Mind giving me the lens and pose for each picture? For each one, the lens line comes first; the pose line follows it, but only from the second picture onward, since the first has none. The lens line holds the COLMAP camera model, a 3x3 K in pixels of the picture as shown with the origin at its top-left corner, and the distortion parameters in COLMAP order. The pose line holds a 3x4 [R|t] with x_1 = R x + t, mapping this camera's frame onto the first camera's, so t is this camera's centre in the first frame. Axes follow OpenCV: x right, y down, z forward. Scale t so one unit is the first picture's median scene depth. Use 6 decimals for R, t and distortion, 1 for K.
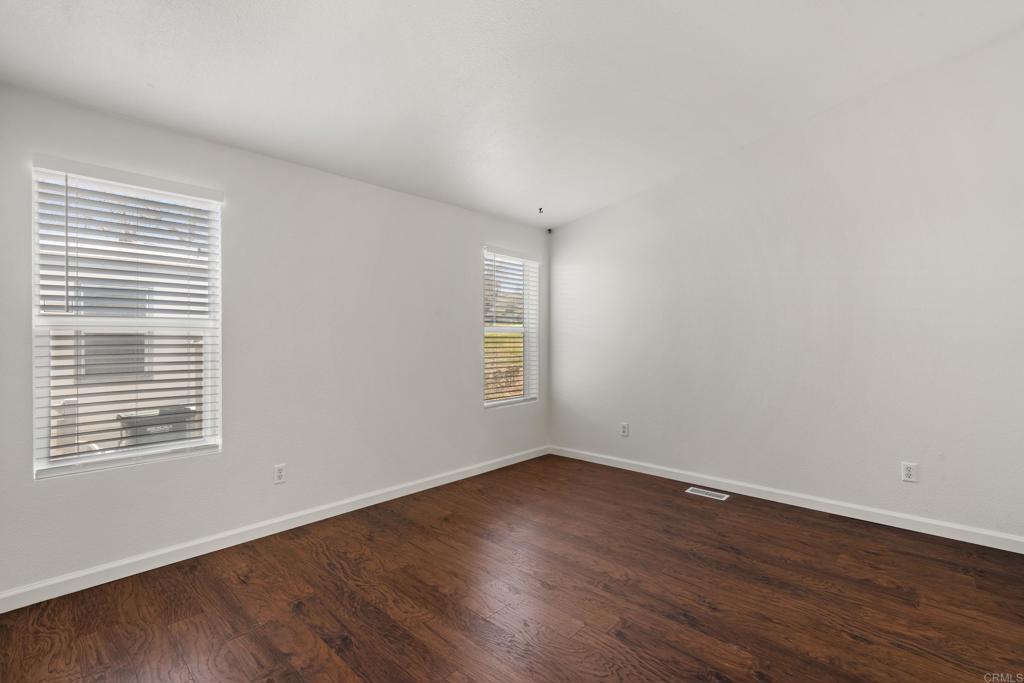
lens RADIAL K [[457.1, 0, 511.2], [0, 457.1, 341.1], [0, 0, 1]] dist [-0.001778, -0.000290]
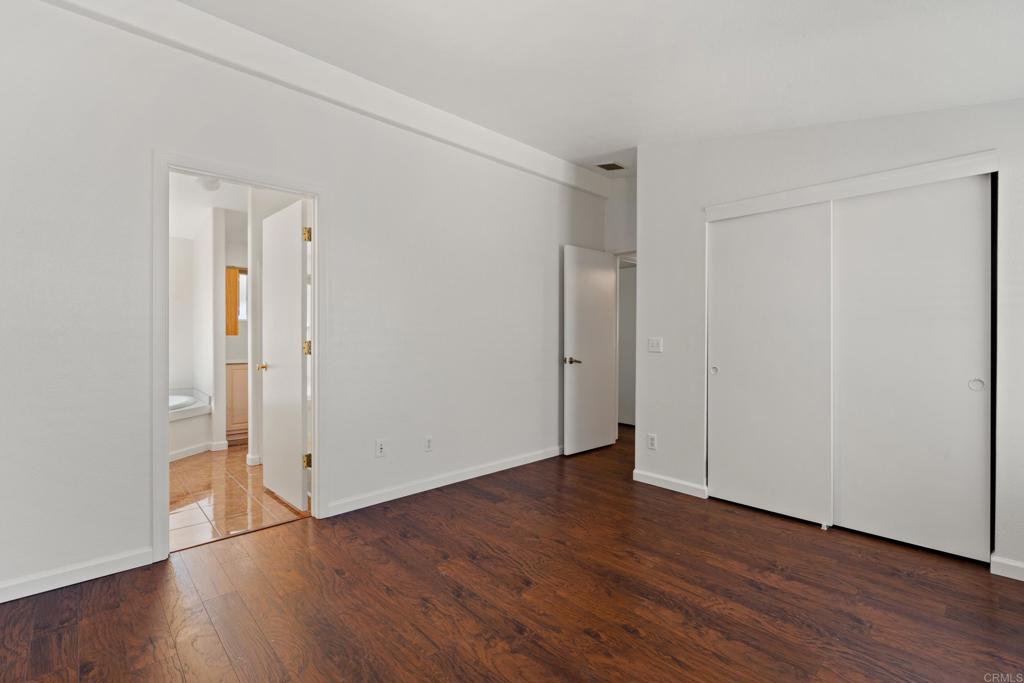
lens RADIAL K [[457.1, 0, 511.4], [0, 457.1, 340.2], [0, 0, 1]] dist [-0.001778, -0.000290]
pose [[-0.998202, -0.001466, 0.059920, 0.185623], [-0.000878, 0.999951, 0.009837, -0.005663], [-0.059932, 0.009766, -0.998155, 1.937892]]
